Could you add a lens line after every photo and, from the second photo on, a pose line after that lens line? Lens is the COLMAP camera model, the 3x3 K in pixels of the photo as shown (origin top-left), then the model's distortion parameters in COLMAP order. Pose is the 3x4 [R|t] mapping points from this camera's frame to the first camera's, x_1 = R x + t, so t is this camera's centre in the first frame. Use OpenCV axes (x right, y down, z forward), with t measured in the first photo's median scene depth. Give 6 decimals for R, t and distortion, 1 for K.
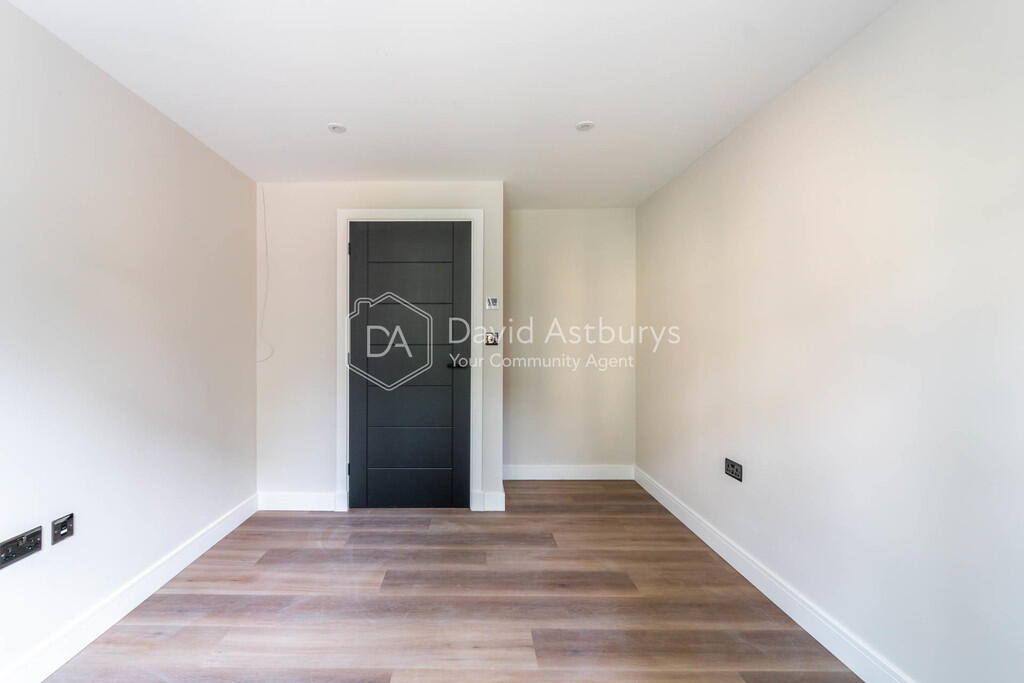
lens RADIAL K [[413.6, 0, 512.0], [0, 413.6, 341.5], [0, 0, 1]] dist [0.000281, -0.000554]
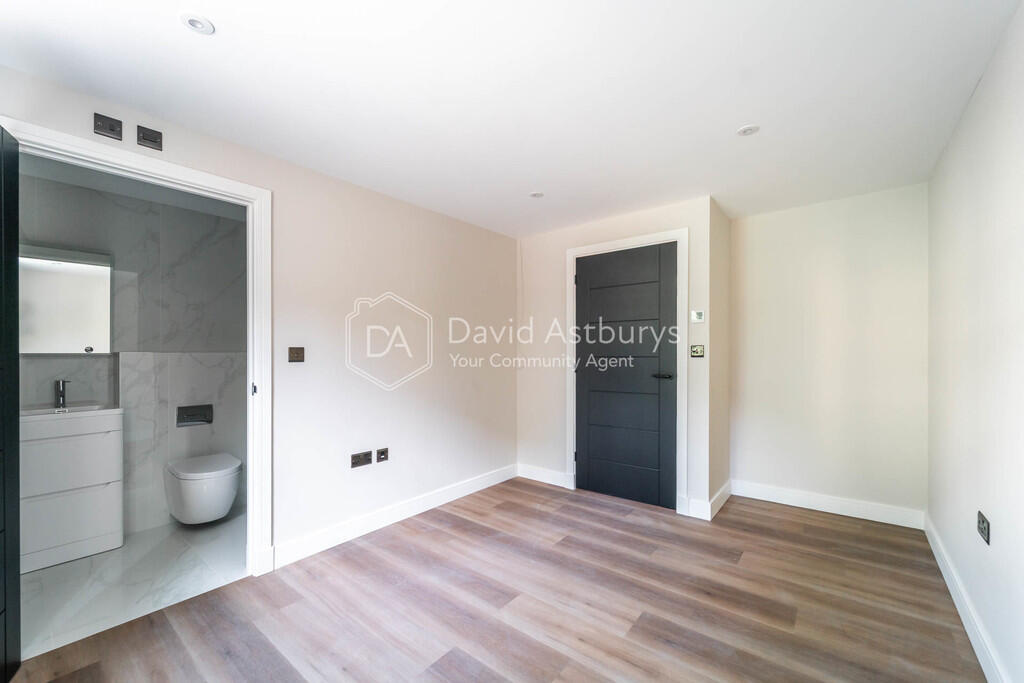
lens RADIAL K [[398.5, 0, 567.3], [0, 398.5, 355.4], [0, 0, 1]] dist [-0.001419, -0.000453]
pose [[0.824439, 0.002144, -0.565947, 0.309180], [0.000832, 0.999987, 0.005000, -0.002624], [0.565951, -0.004593, 0.824426, -0.003584]]
